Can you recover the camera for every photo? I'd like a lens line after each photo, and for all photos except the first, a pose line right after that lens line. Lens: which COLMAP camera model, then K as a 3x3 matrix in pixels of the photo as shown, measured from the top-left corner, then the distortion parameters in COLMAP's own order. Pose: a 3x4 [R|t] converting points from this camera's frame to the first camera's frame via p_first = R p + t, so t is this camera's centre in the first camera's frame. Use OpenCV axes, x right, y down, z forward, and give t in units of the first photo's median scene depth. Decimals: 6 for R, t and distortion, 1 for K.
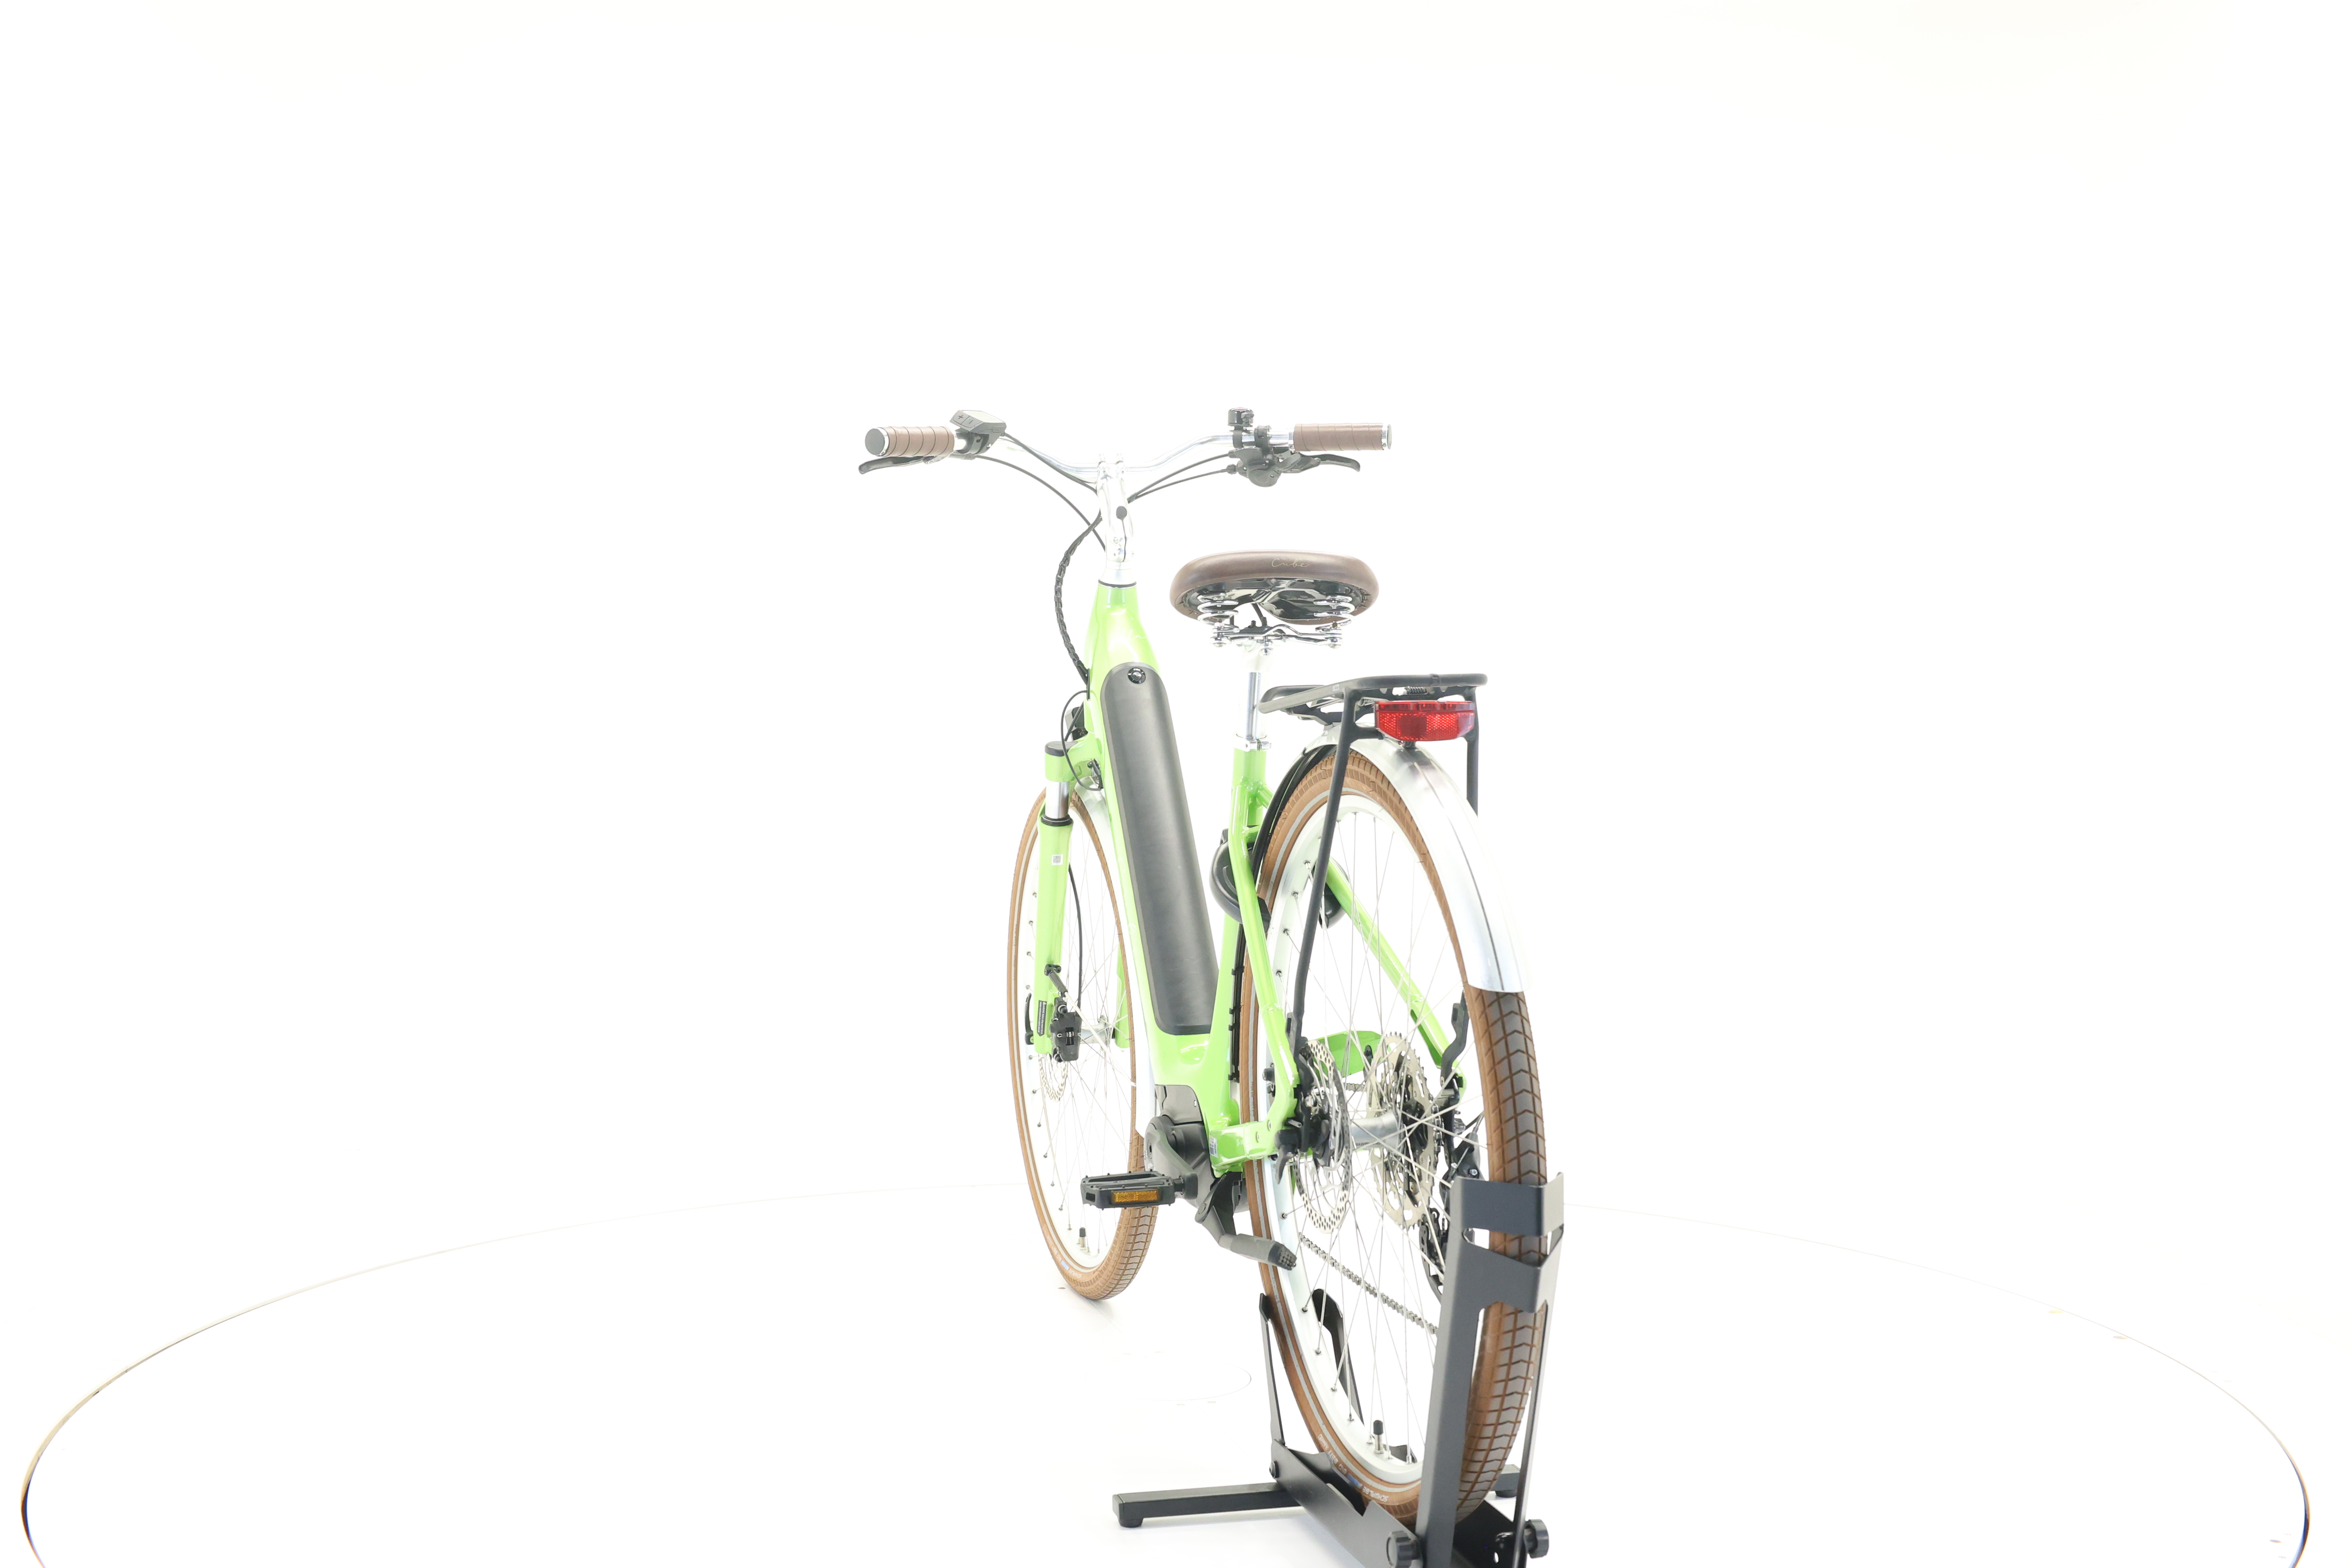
lens RADIAL K [[2458.9, 0, 1170.2], [0, 2458.9, 779.3], [0, 0, 1]] dist [-0.013414, 0.000000]
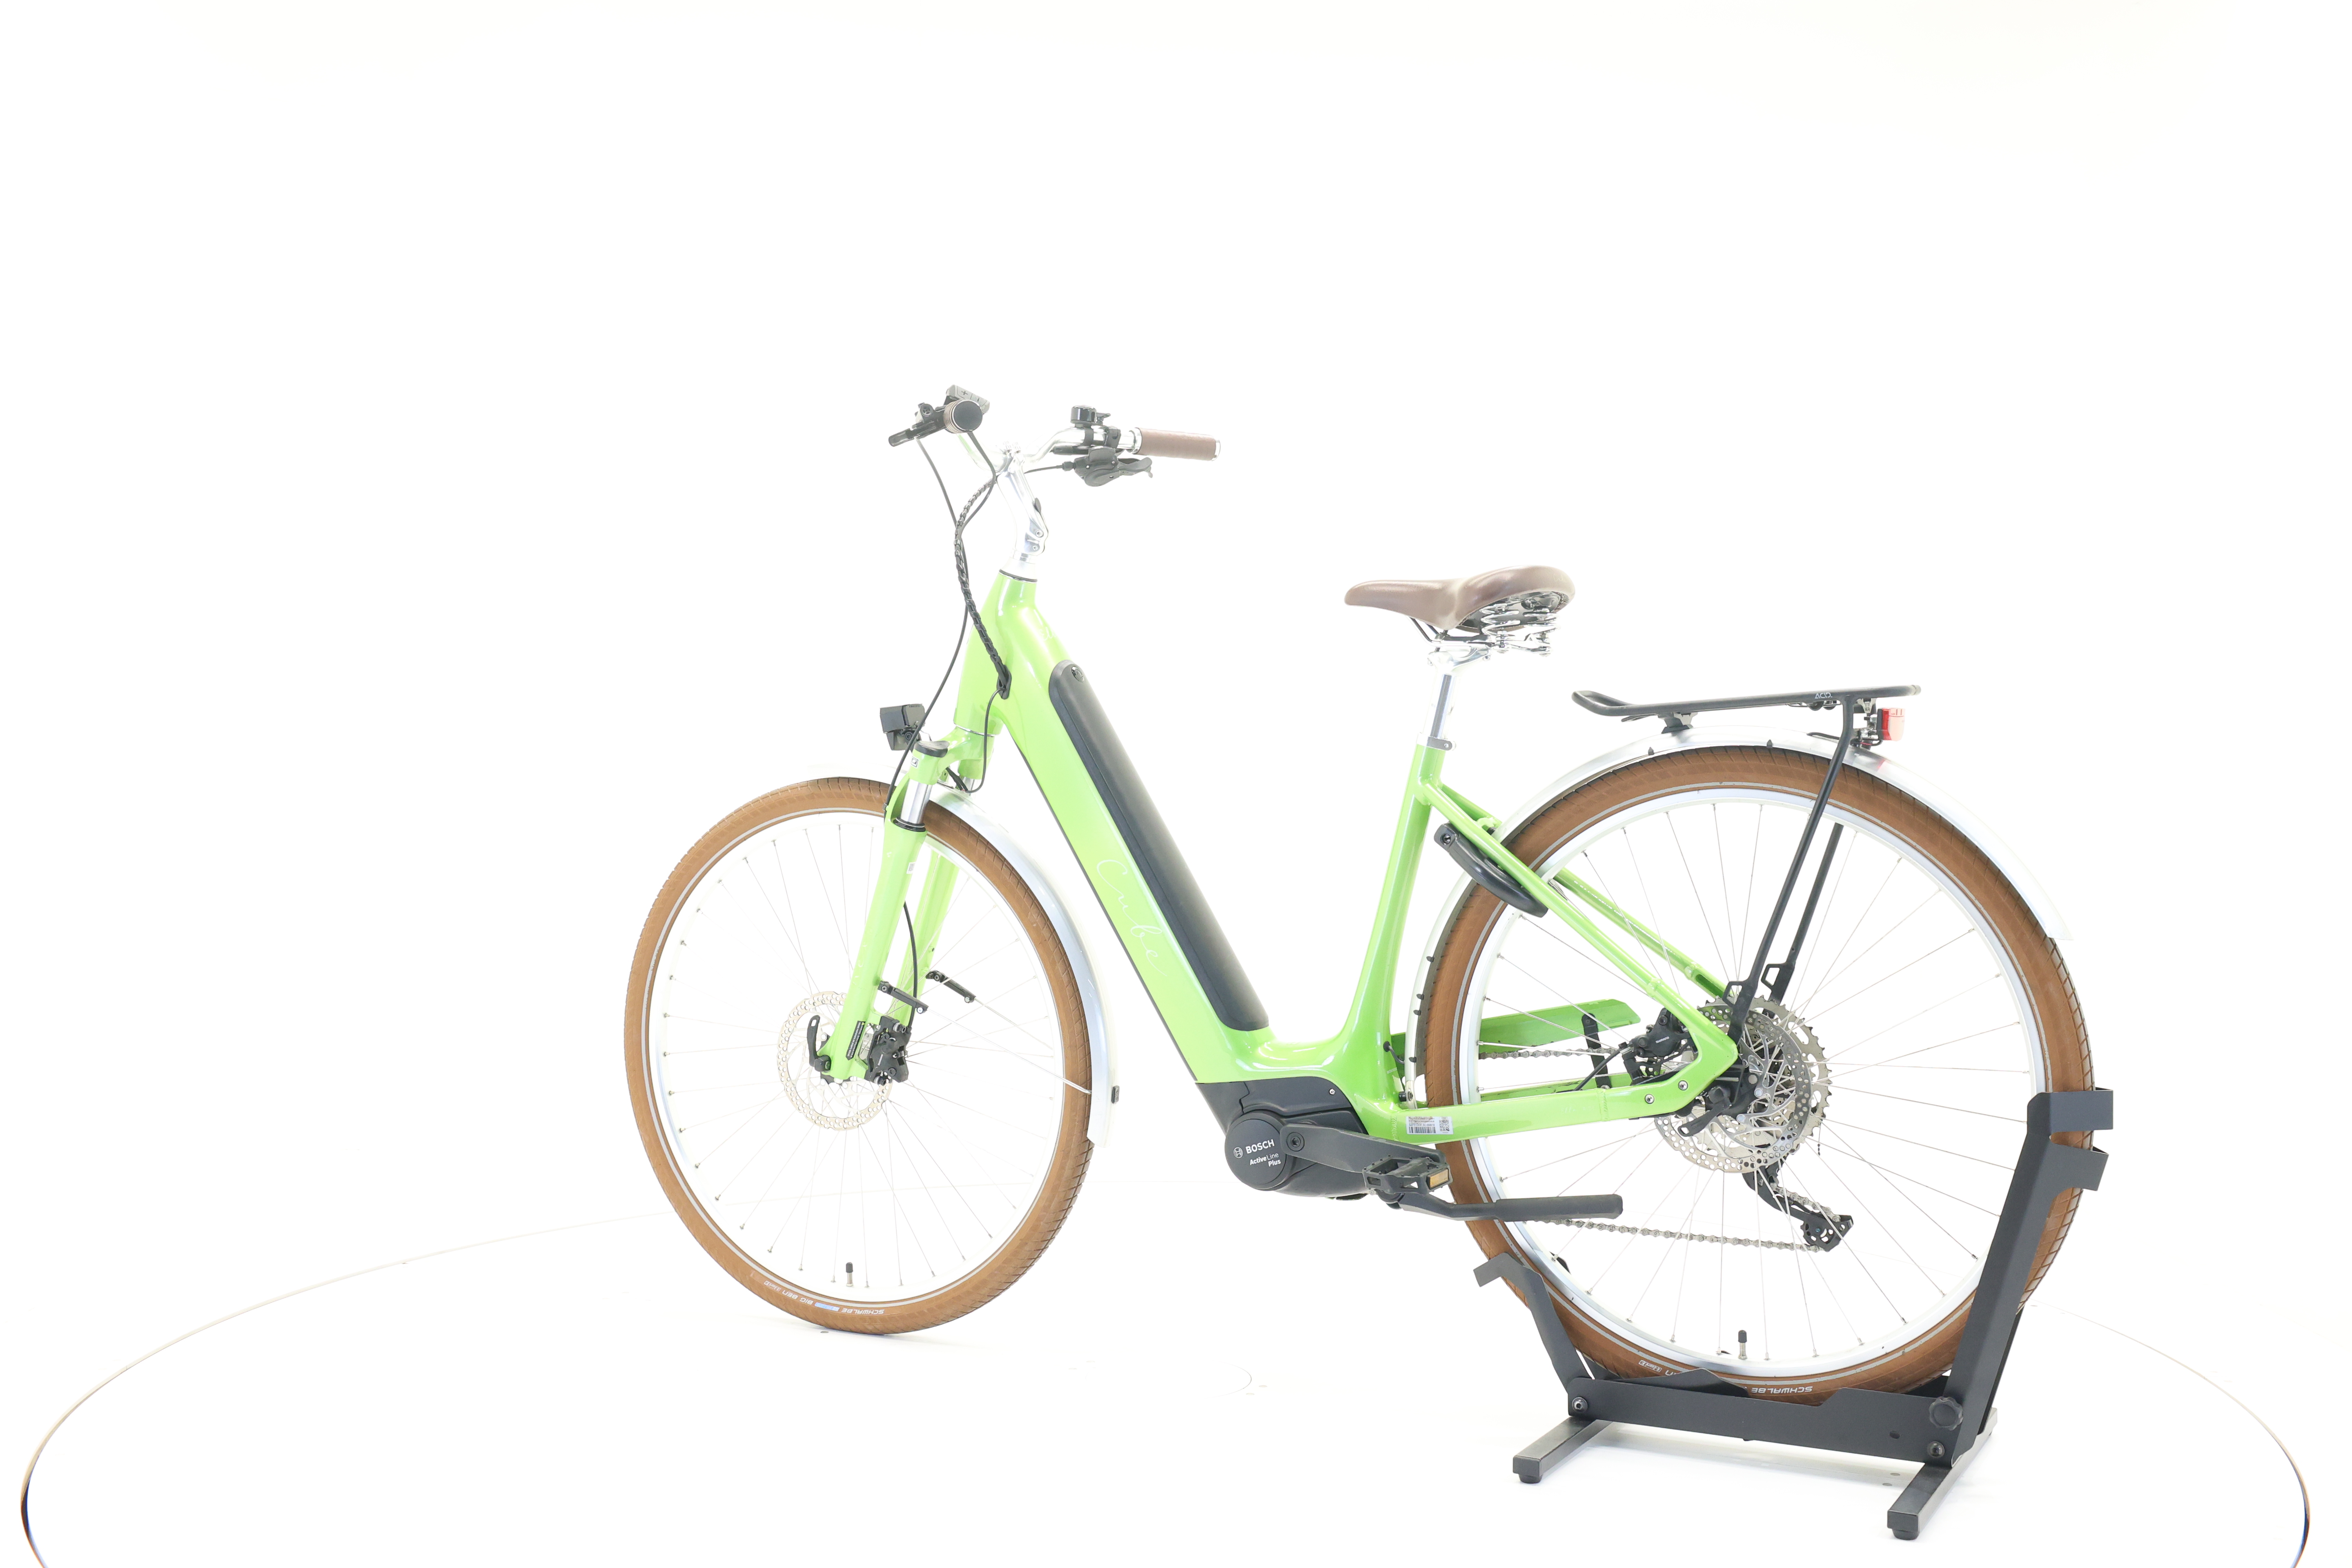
lens RADIAL K [[2458.9, 0, 1173.2], [0, 2458.9, 776.9], [0, 0, 1]] dist [-0.013414, 0.000000]
pose [[0.683858, -0.015015, 0.729461, -0.702855], [0.012985, 0.999880, 0.008408, -0.008967], [-0.729500, 0.003722, 0.683971, 0.304998]]
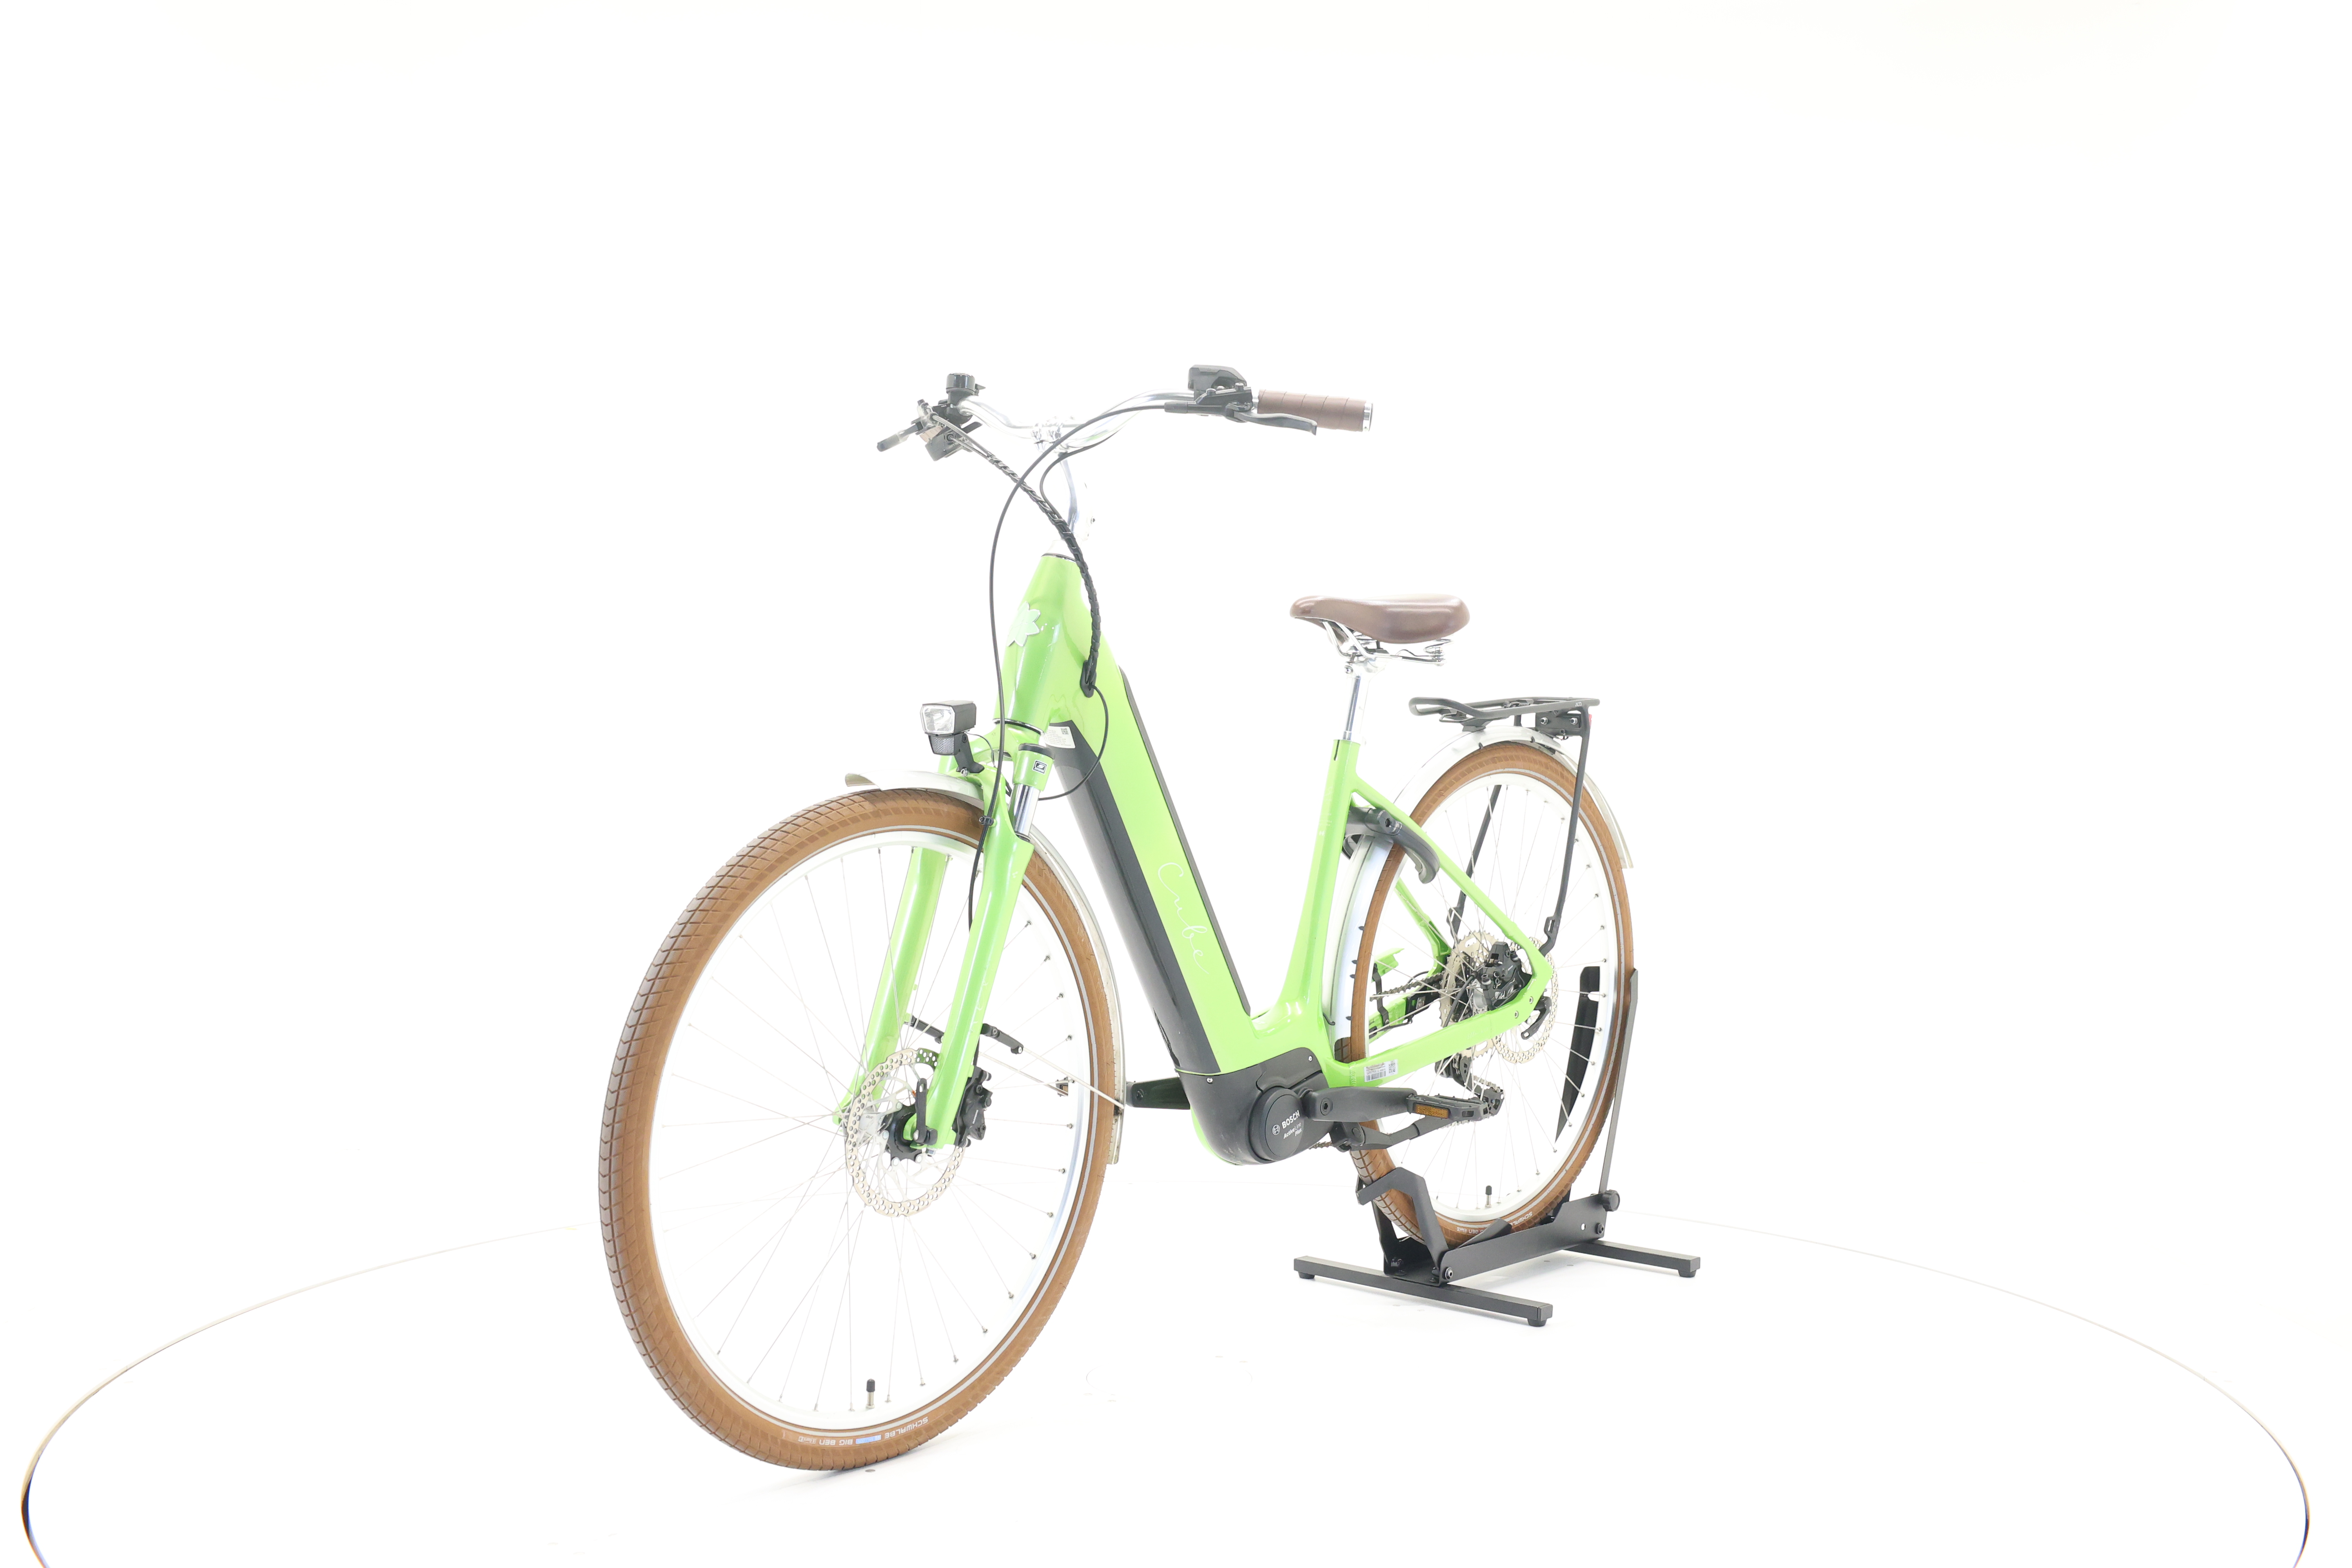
lens RADIAL K [[2458.9, 0, 1169.1], [0, 2458.9, 784.5], [0, 0, 1]] dist [-0.013414, 0.000000]
pose [[-0.541447, -0.024771, 0.840370, -0.809797], [0.010984, 0.999272, 0.036532, -0.033165], [-0.840663, 0.029010, -0.540781, 1.487761]]
